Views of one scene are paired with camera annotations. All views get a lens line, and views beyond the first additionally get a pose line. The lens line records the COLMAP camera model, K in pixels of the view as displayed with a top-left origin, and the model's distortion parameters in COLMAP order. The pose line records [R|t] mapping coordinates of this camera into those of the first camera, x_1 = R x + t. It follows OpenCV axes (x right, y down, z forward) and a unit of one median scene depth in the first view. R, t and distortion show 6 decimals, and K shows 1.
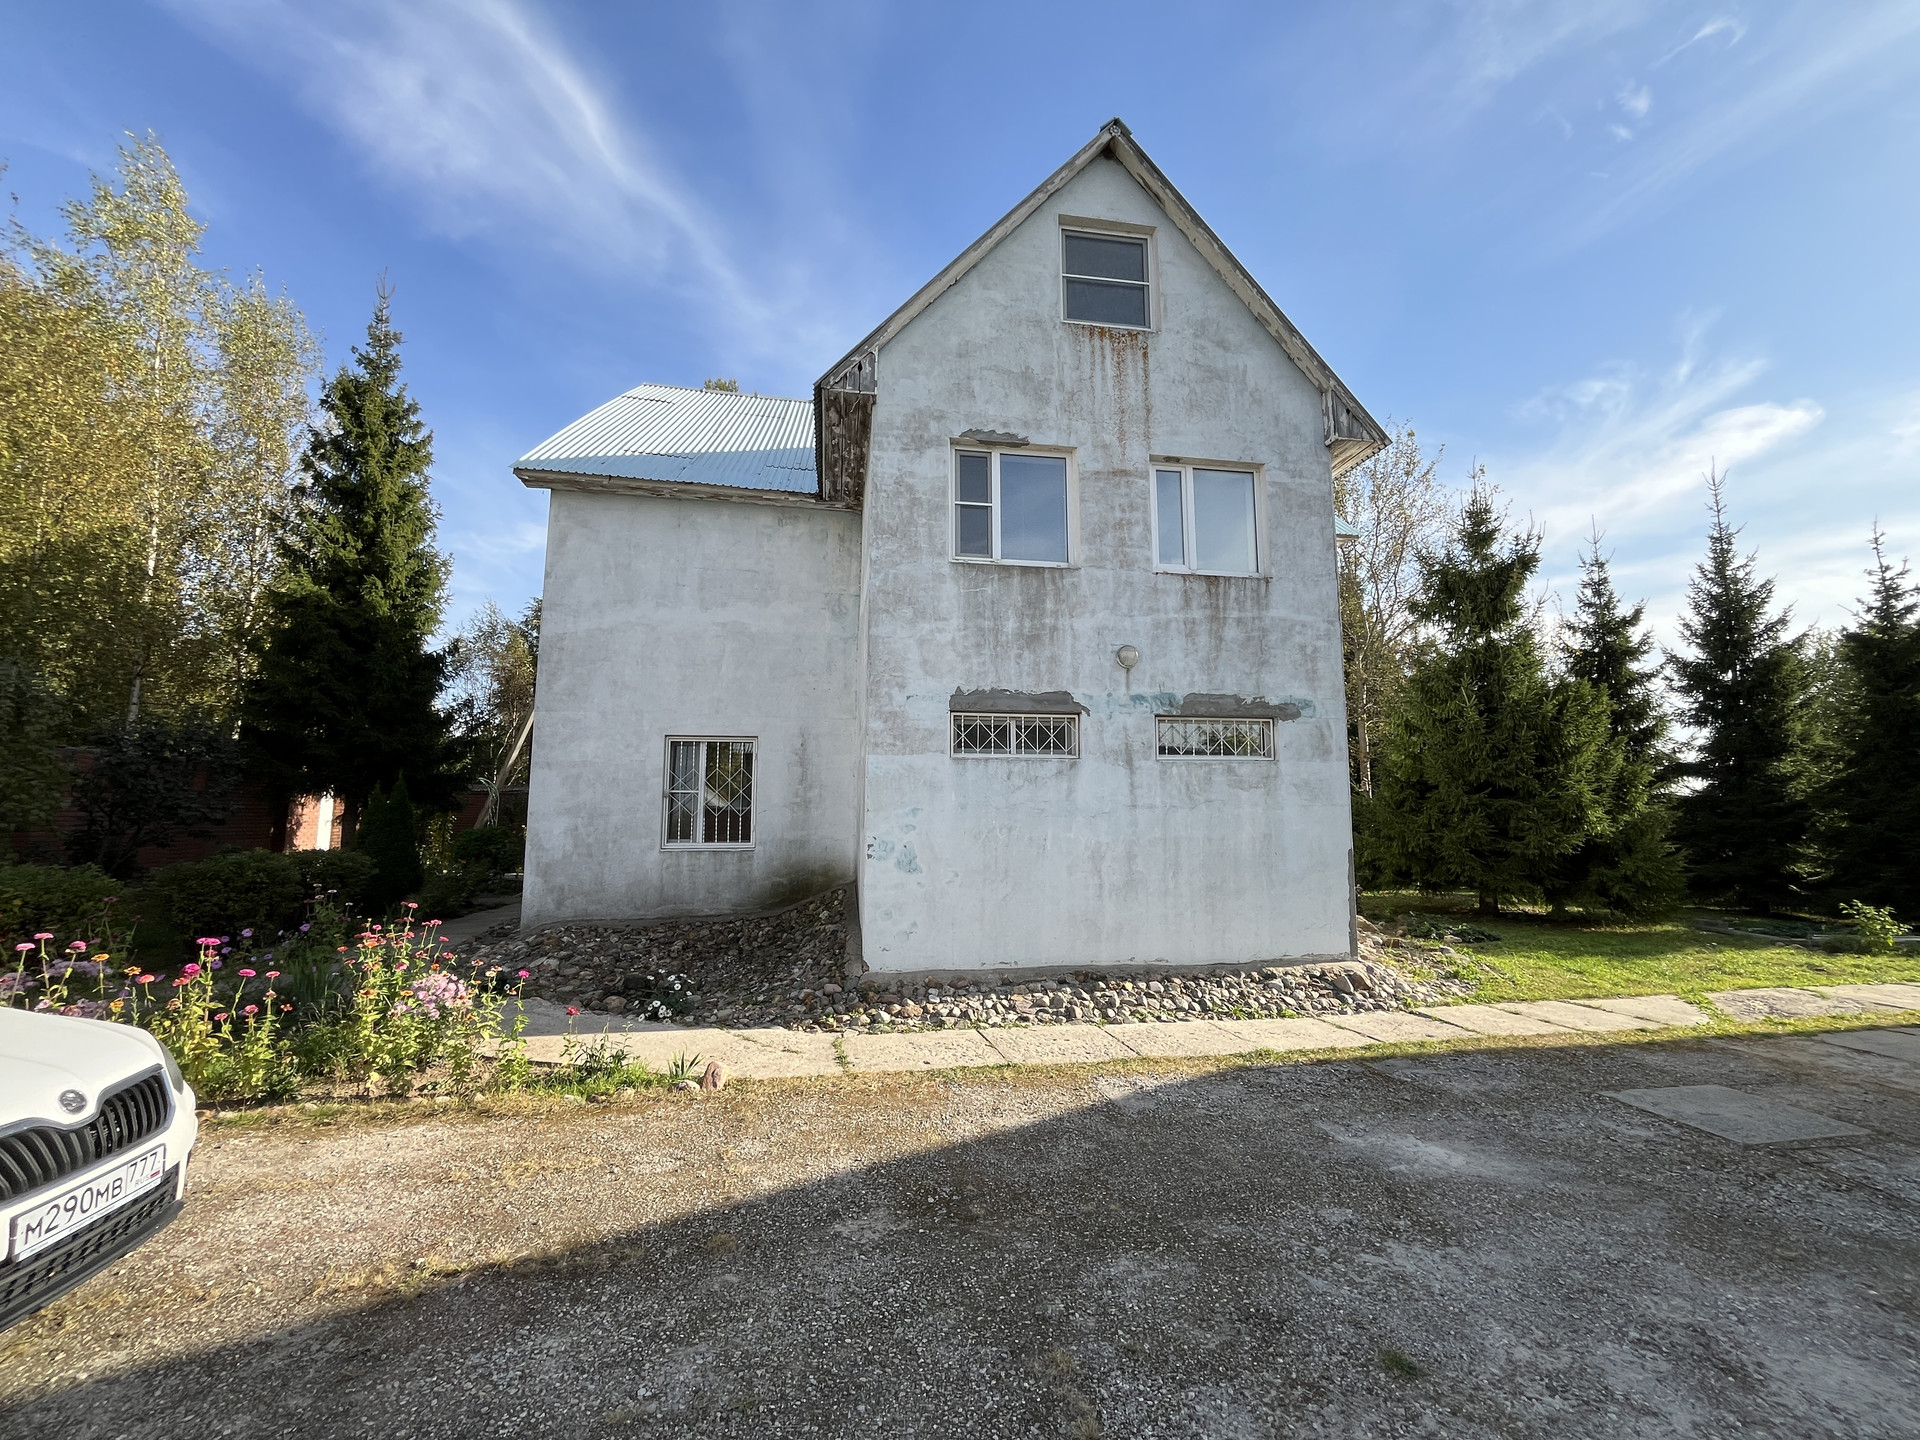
lens RADIAL K [[782.2, 0, 963.2], [0, 782.2, 715.9], [0, 0, 1]] dist [-0.001479, -0.000335]
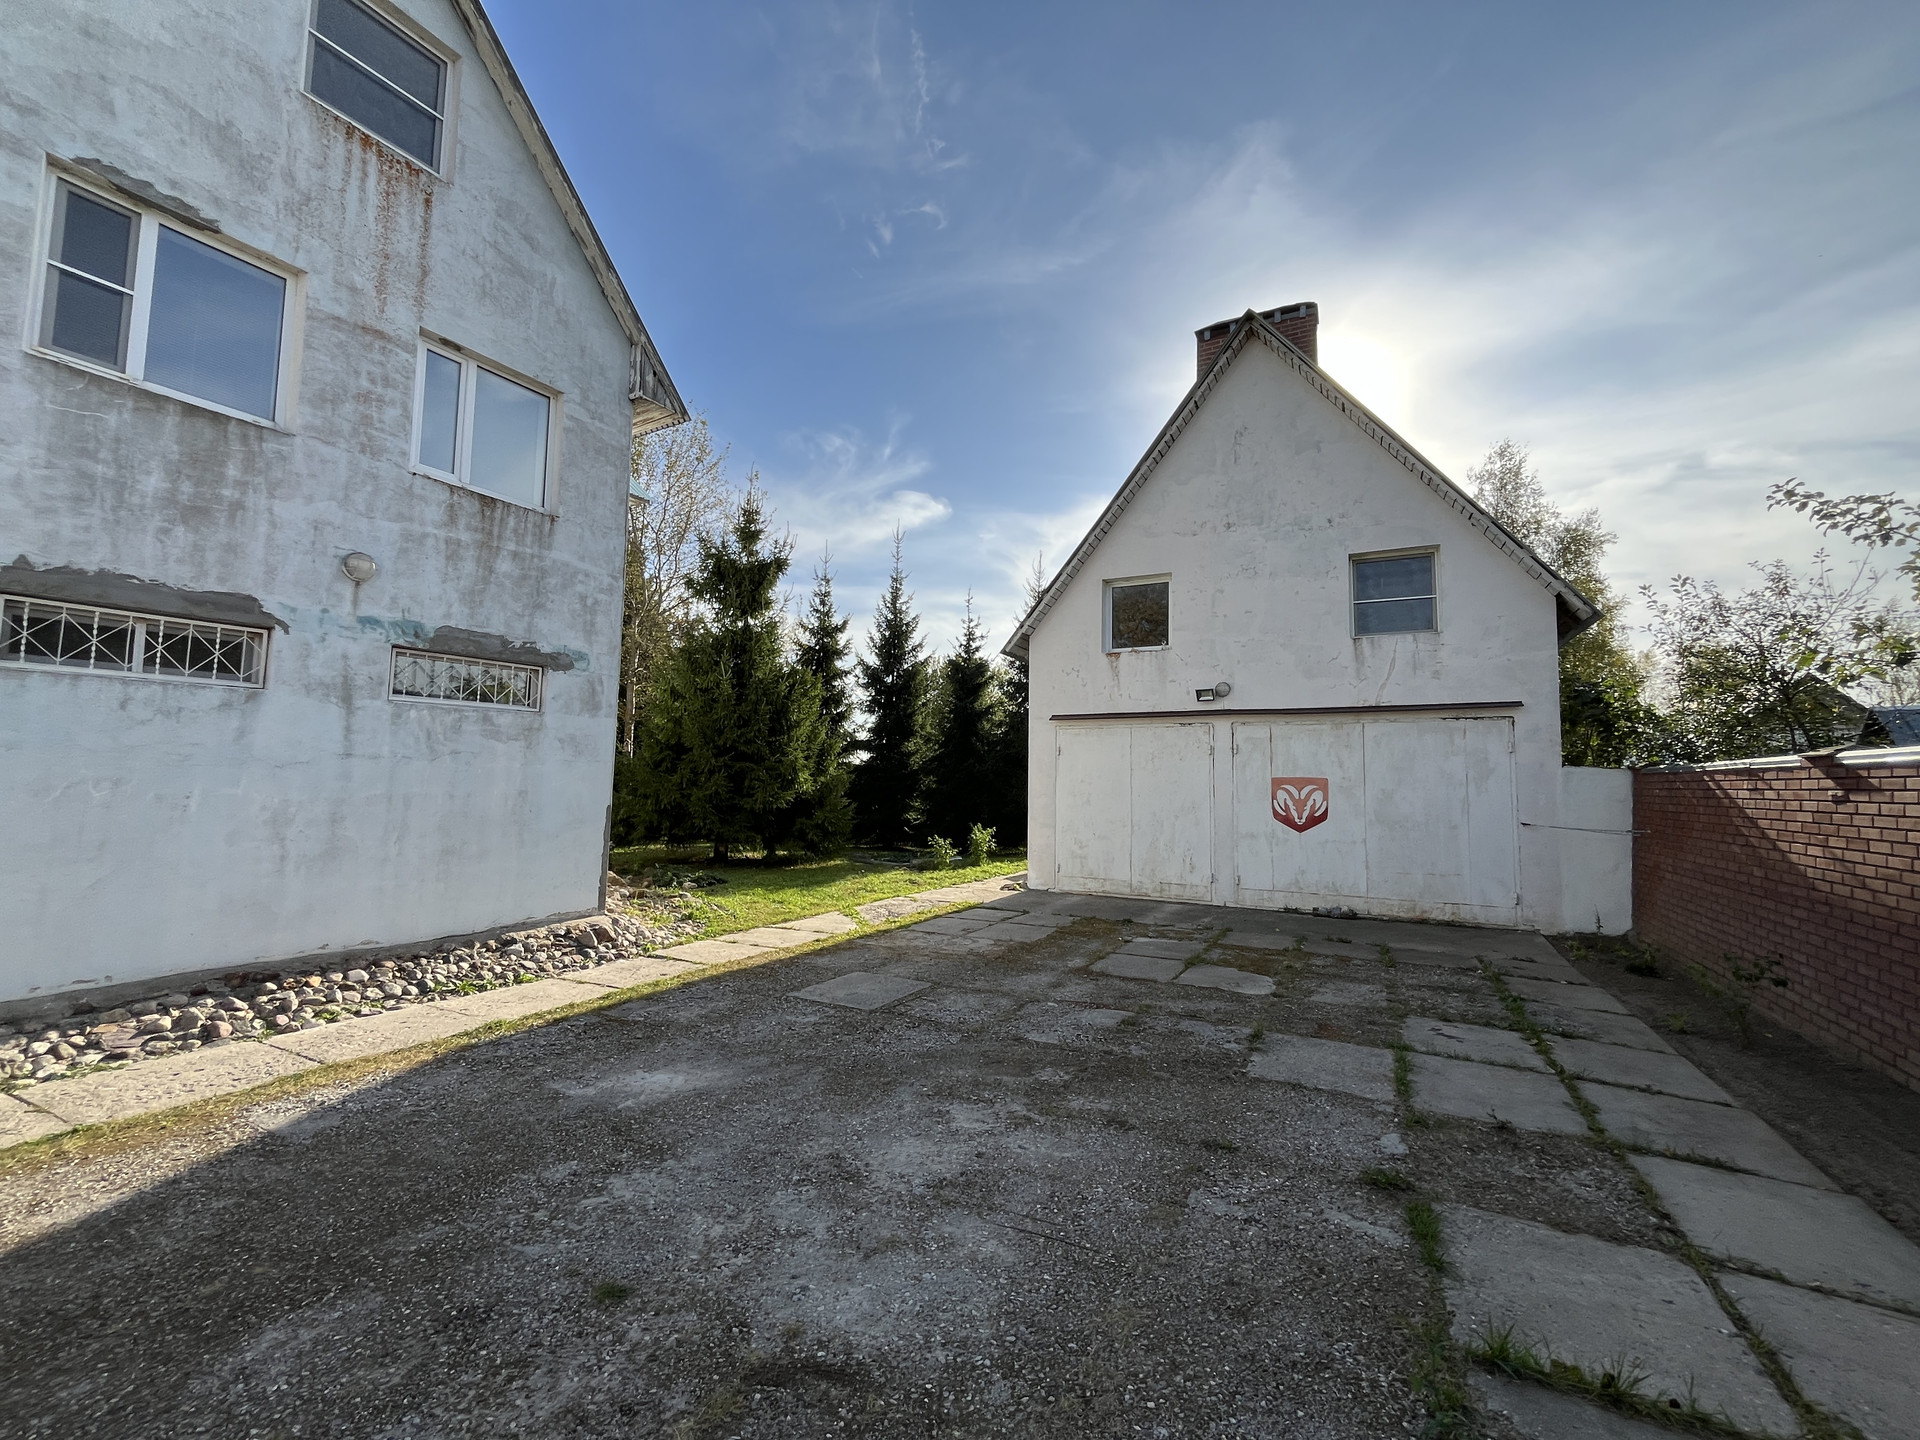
lens RADIAL K [[782.2, 0, 961.1], [0, 782.2, 716.6], [0, 0, 1]] dist [-0.001479, -0.000335]
pose [[0.637490, 0.071748, 0.767111, 0.002652], [-0.109284, 0.994008, -0.002152, 0.007981], [-0.762669, -0.082461, 0.641511, 0.014379]]
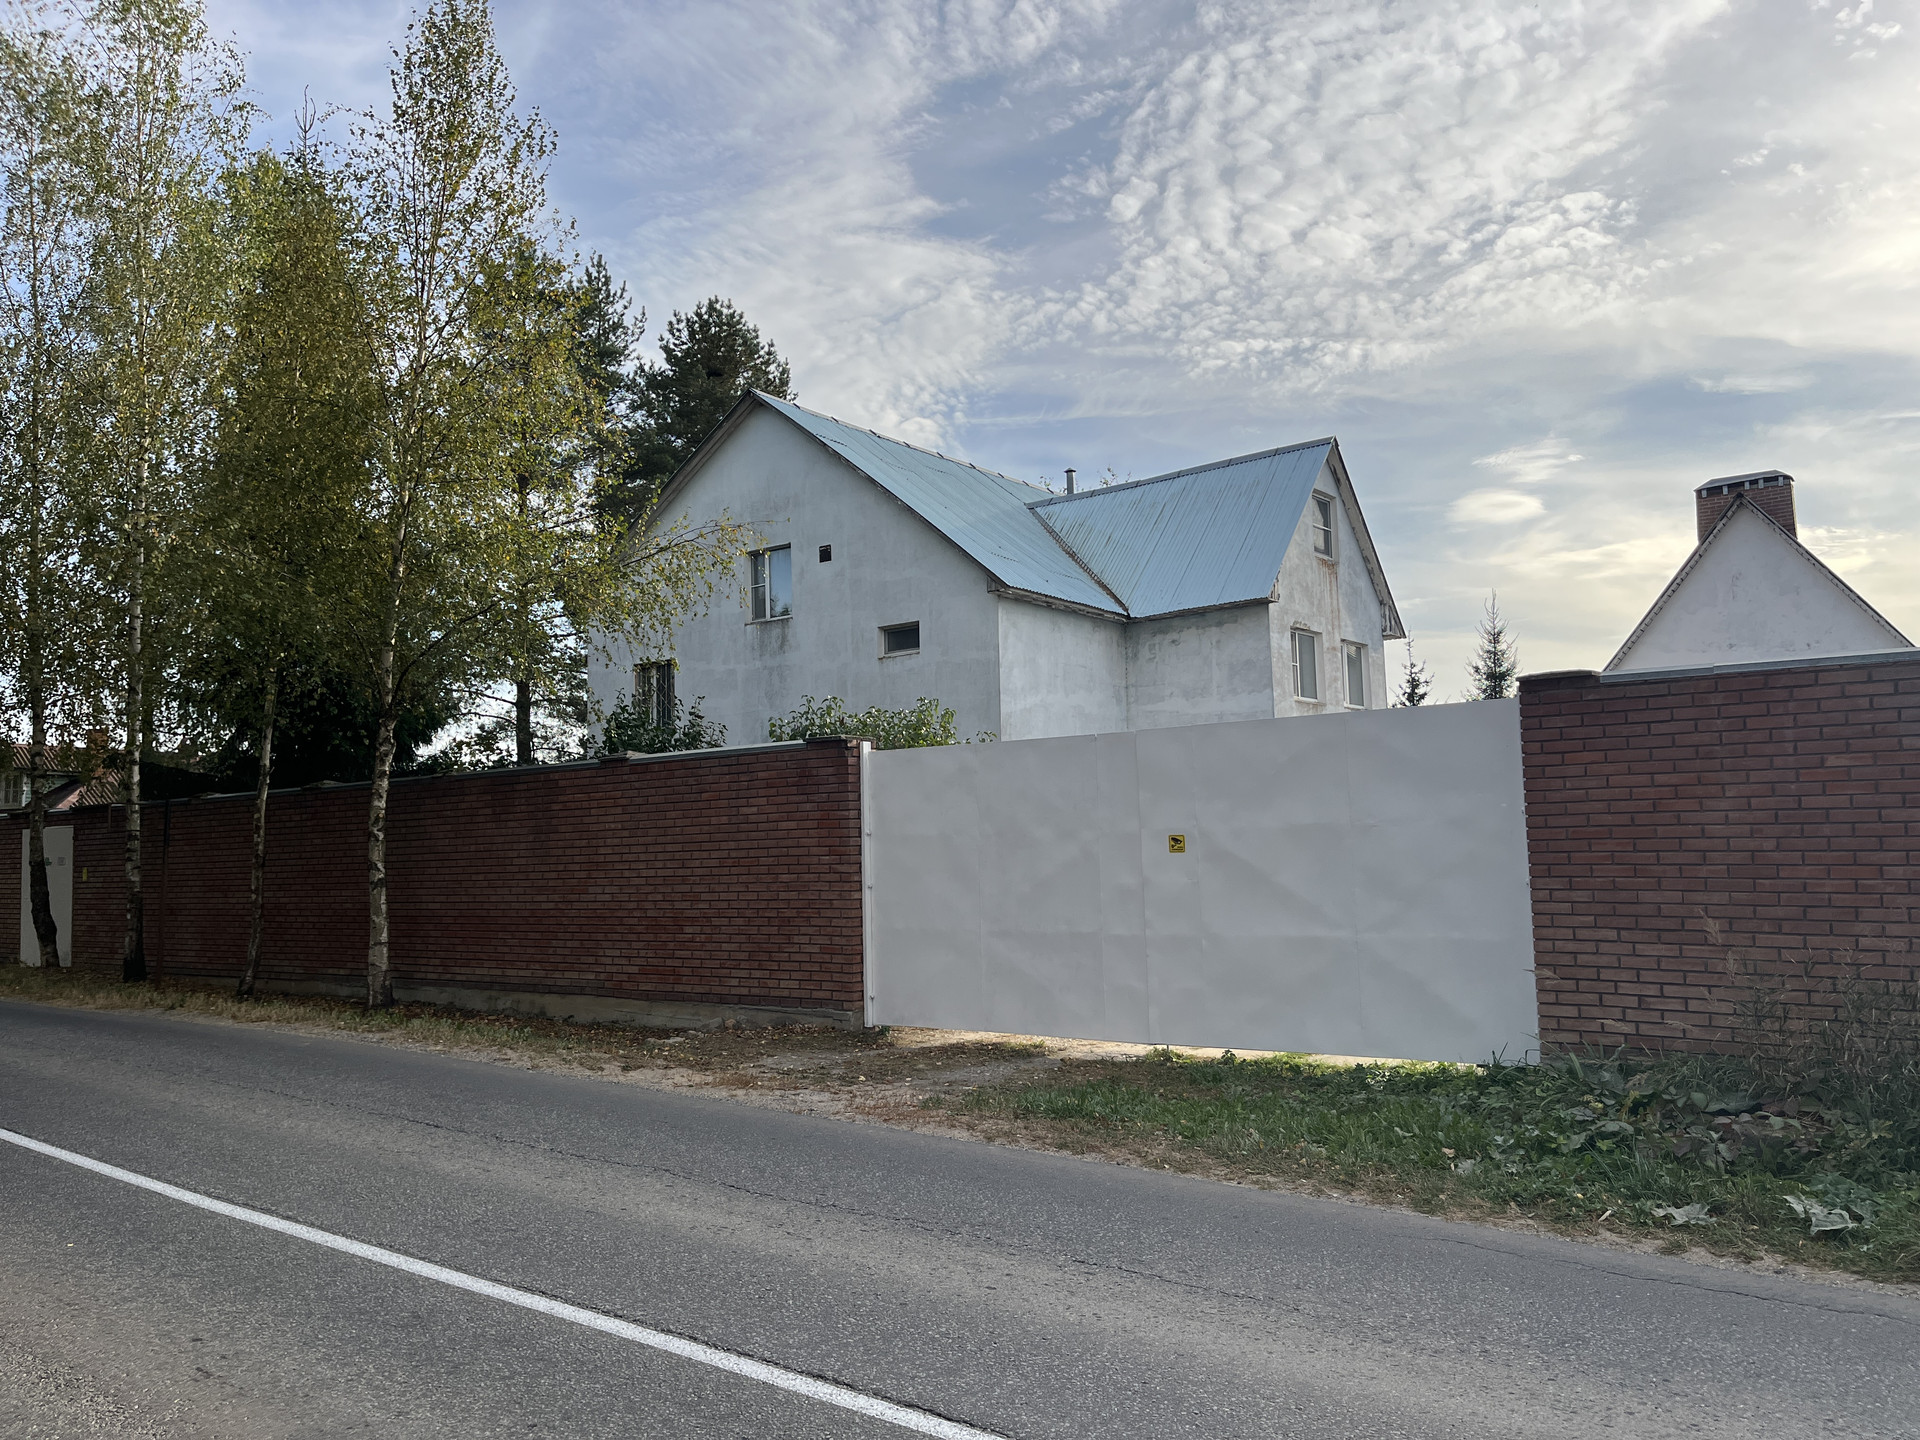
lens RADIAL K [[1408.4, 0, 946.2], [0, 1408.4, 718.9], [0, 0, 1]] dist [0.029829, -0.019280]
pose [[0.741182, 0.038656, 0.670191, -2.207506], [-0.058066, 0.998291, 0.006636, -0.107206], [-0.668789, -0.043834, 0.742159, -0.669549]]
